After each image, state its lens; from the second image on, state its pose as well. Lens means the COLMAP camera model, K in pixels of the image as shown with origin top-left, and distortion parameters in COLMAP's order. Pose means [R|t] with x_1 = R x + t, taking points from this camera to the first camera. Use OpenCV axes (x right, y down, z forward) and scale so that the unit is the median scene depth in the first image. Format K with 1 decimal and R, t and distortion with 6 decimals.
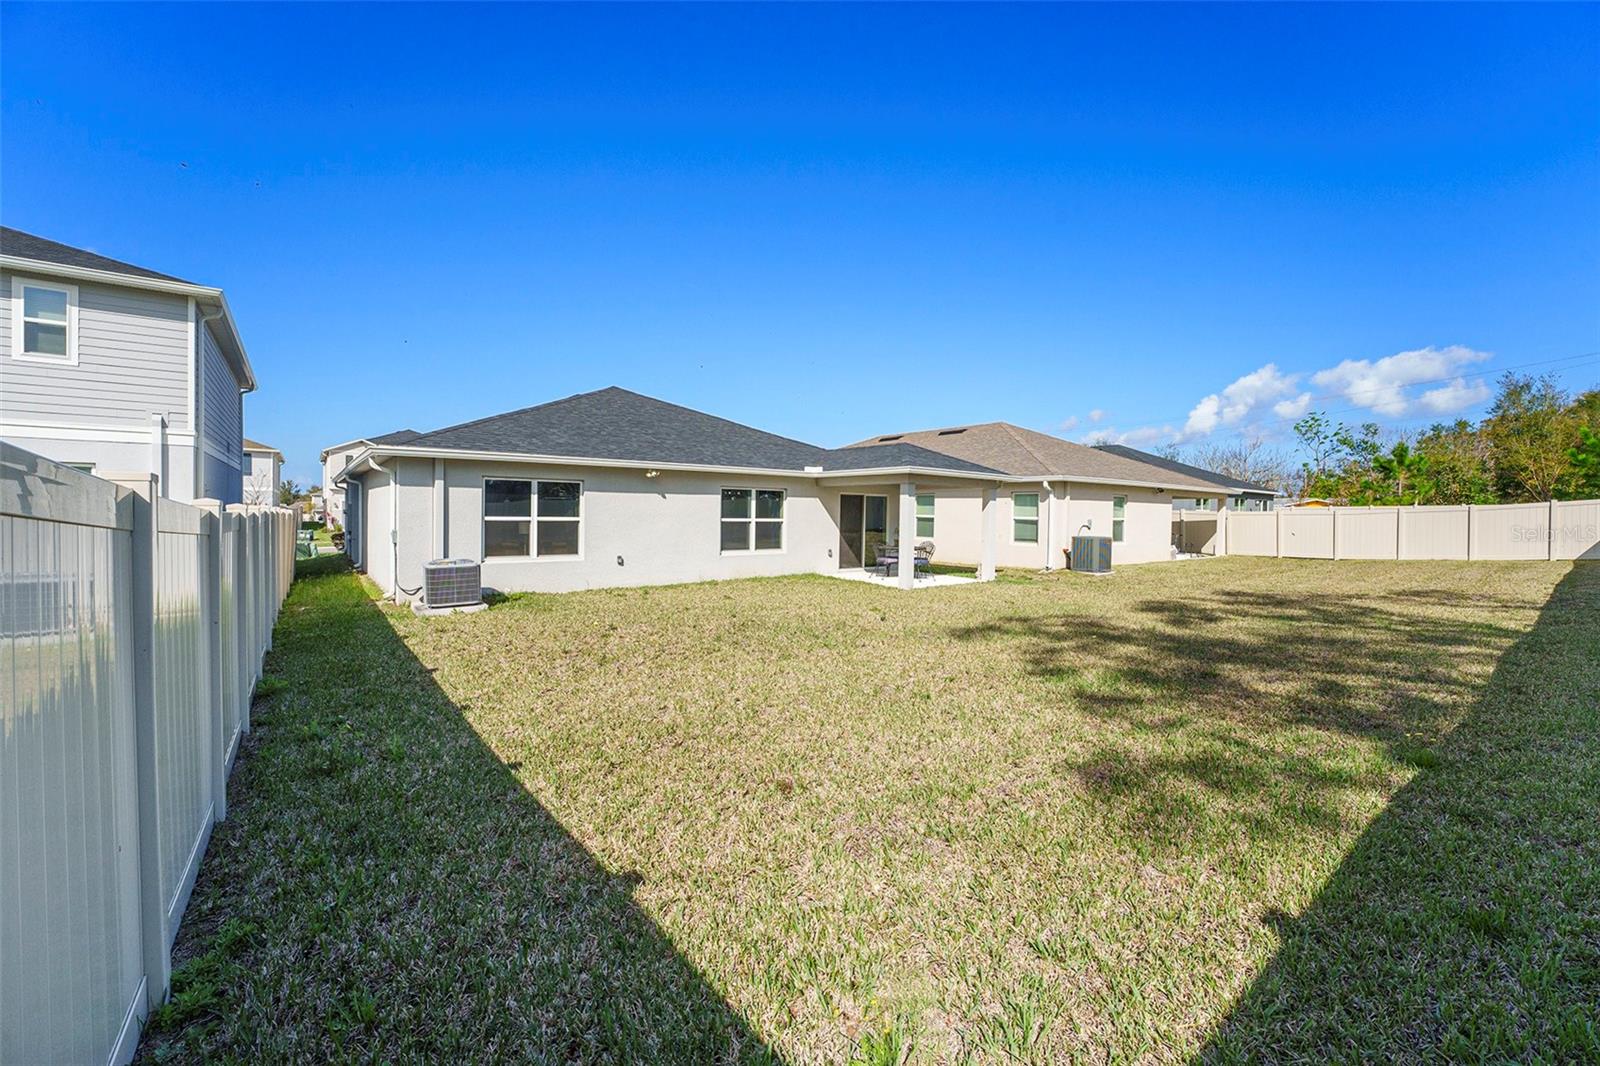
lens RADIAL K [[624.5, 0, 807.3], [0, 624.5, 519.2], [0, 0, 1]] dist [-0.019231, 0.000081]
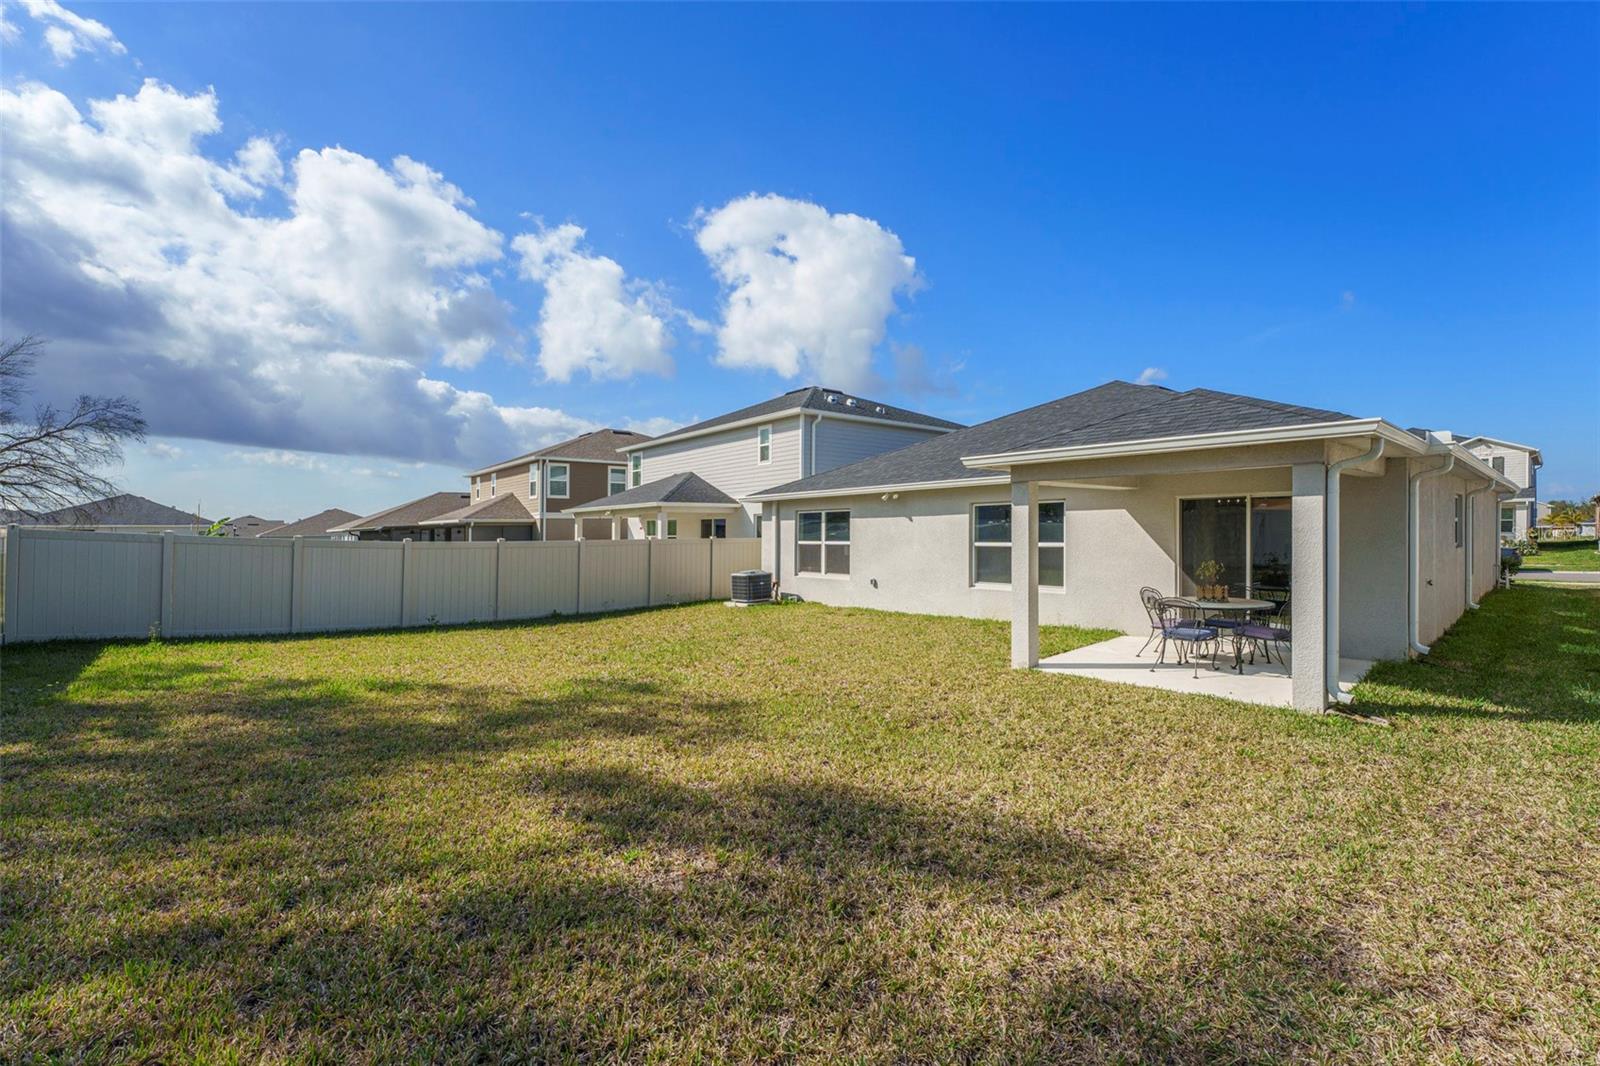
lens RADIAL K [[643.4, 0, 800.0], [0, 643.4, 533.0], [0, 0, 1]] dist [-0.026139, 0.000020]
pose [[0.128818, -0.018284, -0.991500, 0.781061], [-0.006497, 0.999793, -0.019281, 0.004778], [0.991647, 0.008925, 0.128673, 0.763172]]
